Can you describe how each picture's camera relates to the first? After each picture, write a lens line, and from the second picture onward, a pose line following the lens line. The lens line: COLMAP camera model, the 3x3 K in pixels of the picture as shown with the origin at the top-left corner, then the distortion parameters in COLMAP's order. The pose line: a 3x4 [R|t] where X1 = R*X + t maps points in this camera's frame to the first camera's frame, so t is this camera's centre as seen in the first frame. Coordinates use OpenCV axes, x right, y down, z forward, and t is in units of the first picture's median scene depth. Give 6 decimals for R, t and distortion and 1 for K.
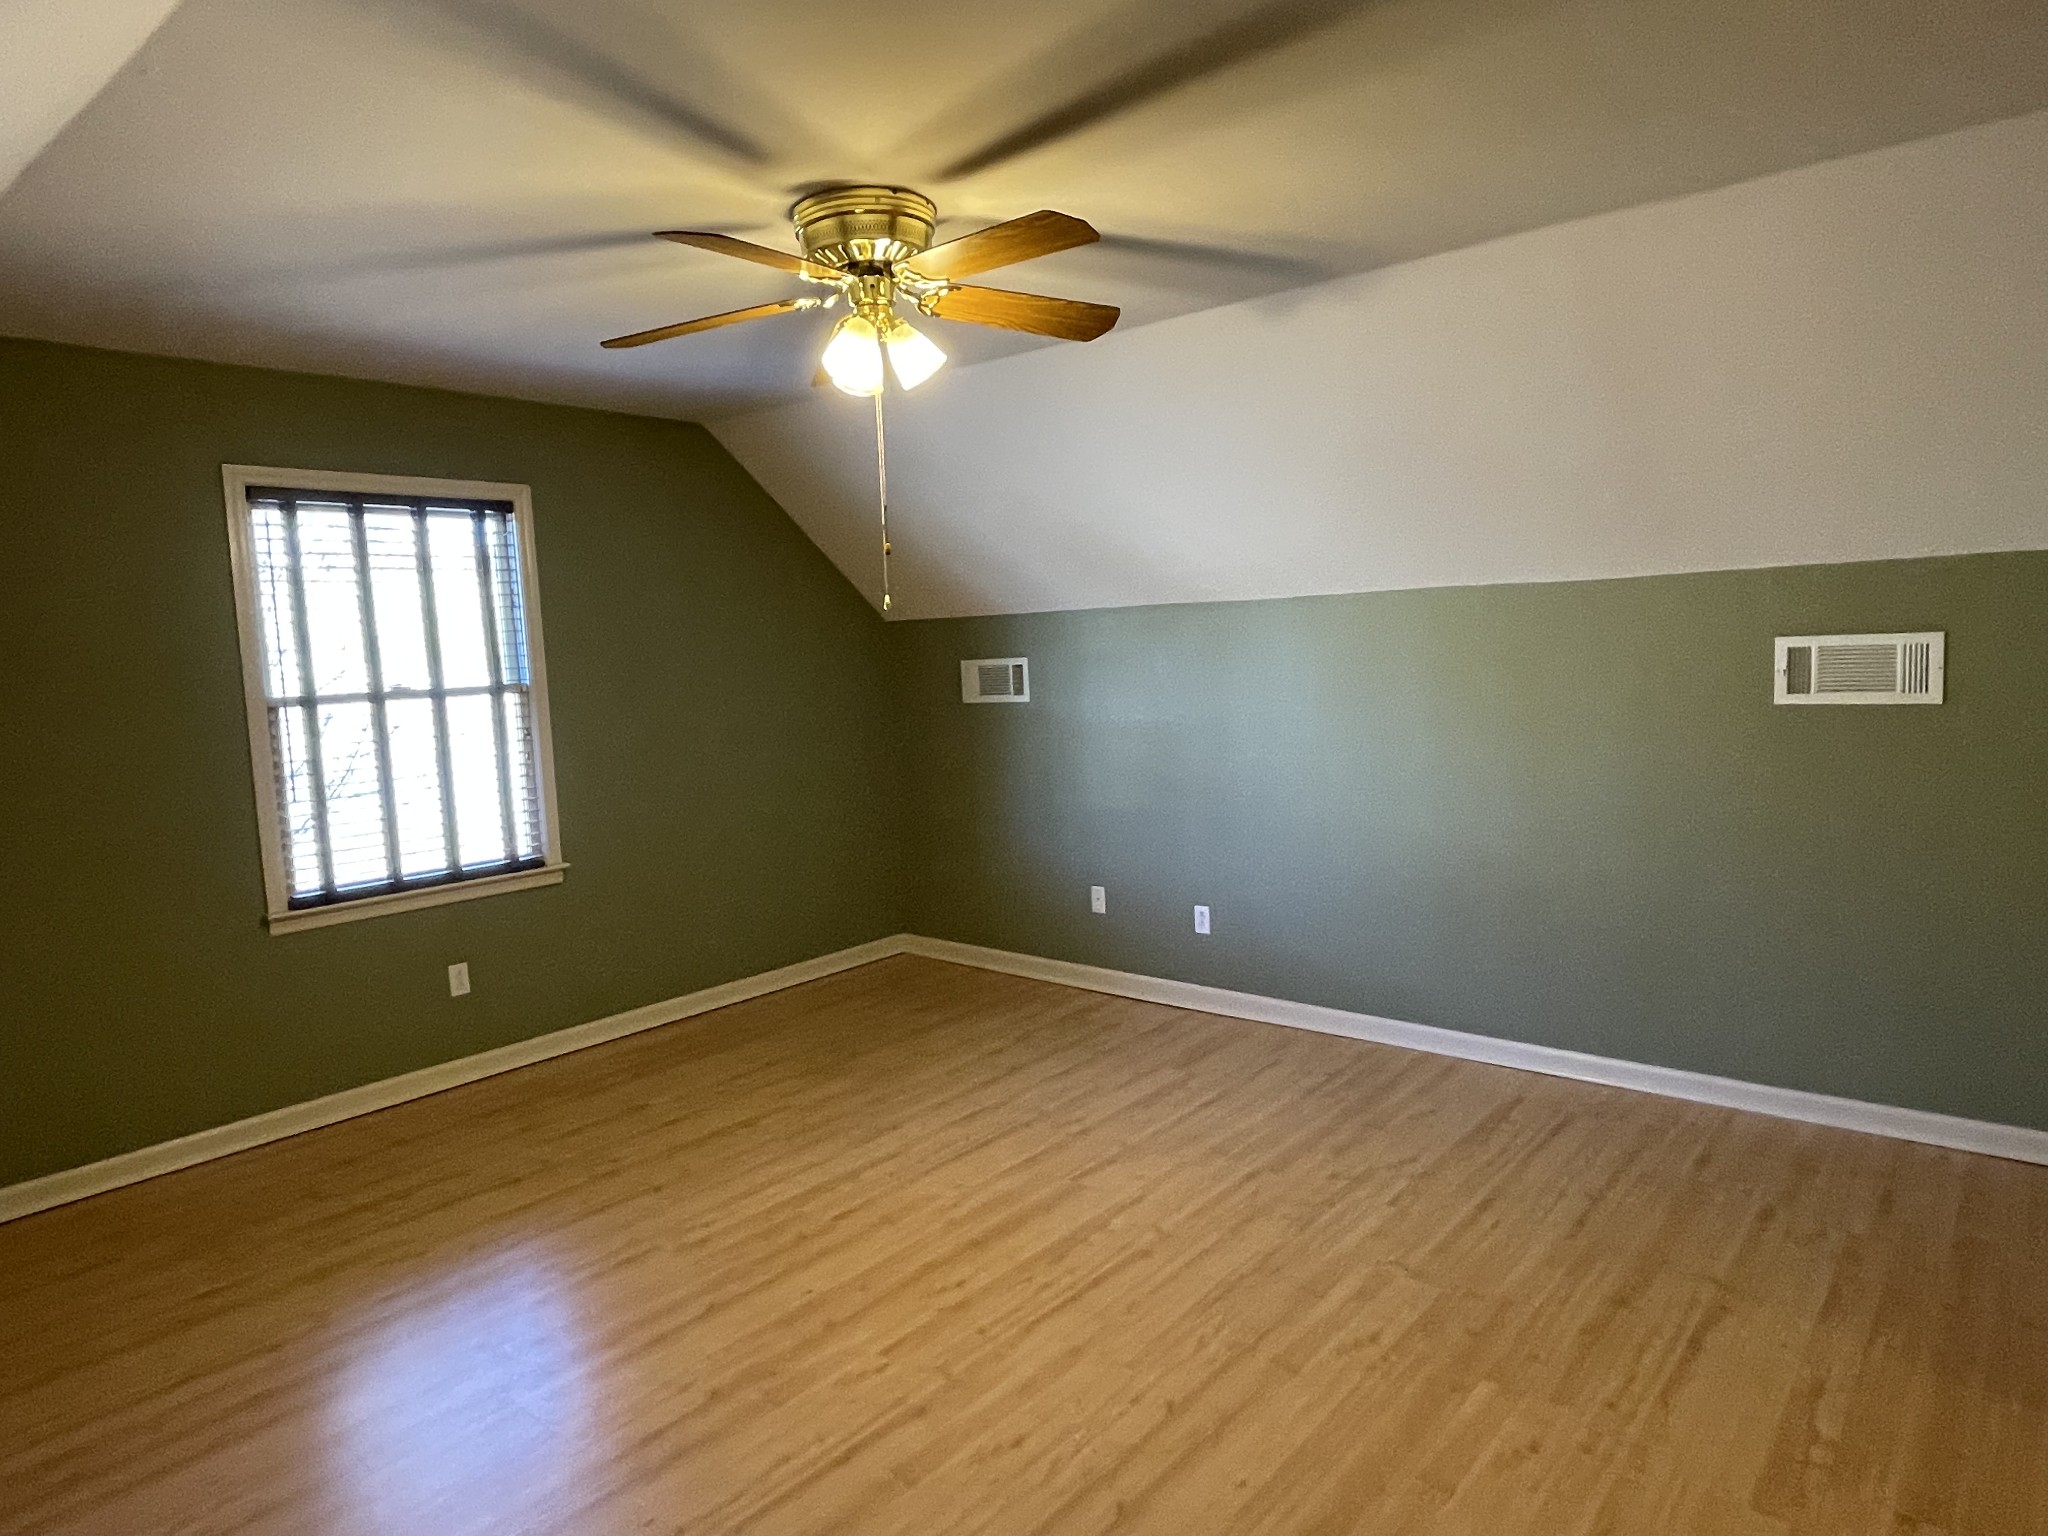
lens RADIAL K [[1253.8, 0, 1016.8], [0, 1253.8, 770.3], [0, 0, 1]] dist [-0.006391, -0.005890]
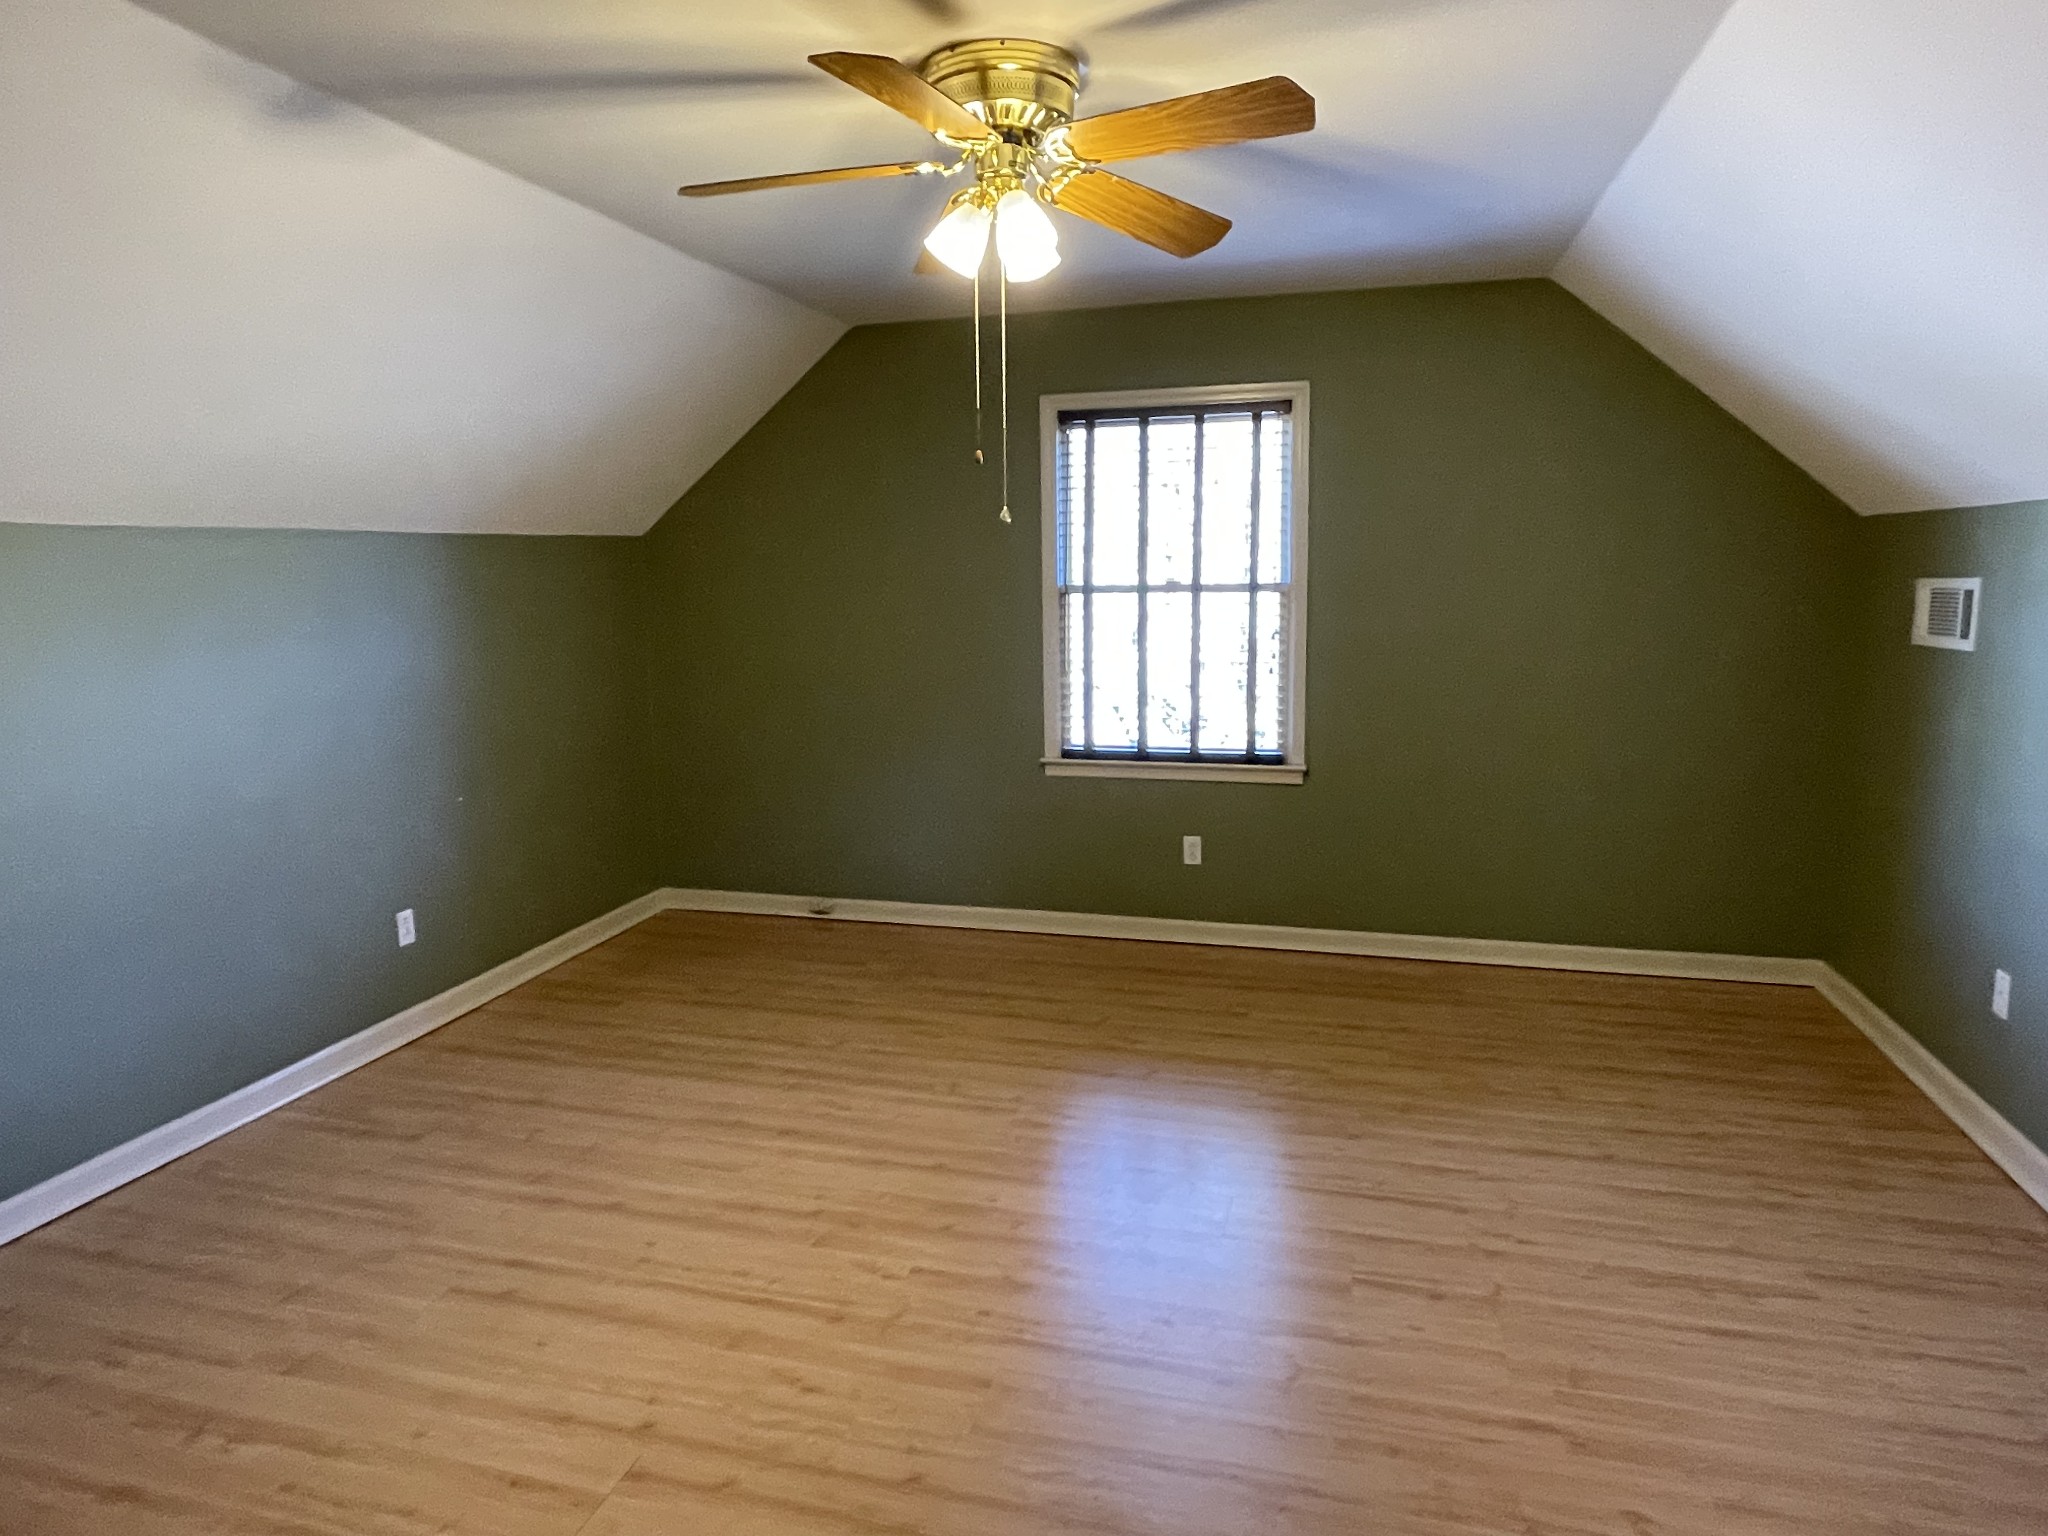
lens RADIAL K [[1253.8, 0, 1013.3], [0, 1253.8, 768.2], [0, 0, 1]] dist [-0.006391, -0.005890]
pose [[0.405689, 0.179444, -0.896223, 0.484196], [-0.095225, 0.983501, 0.153814, -0.060942], [0.909037, 0.022943, 0.416083, 0.409870]]
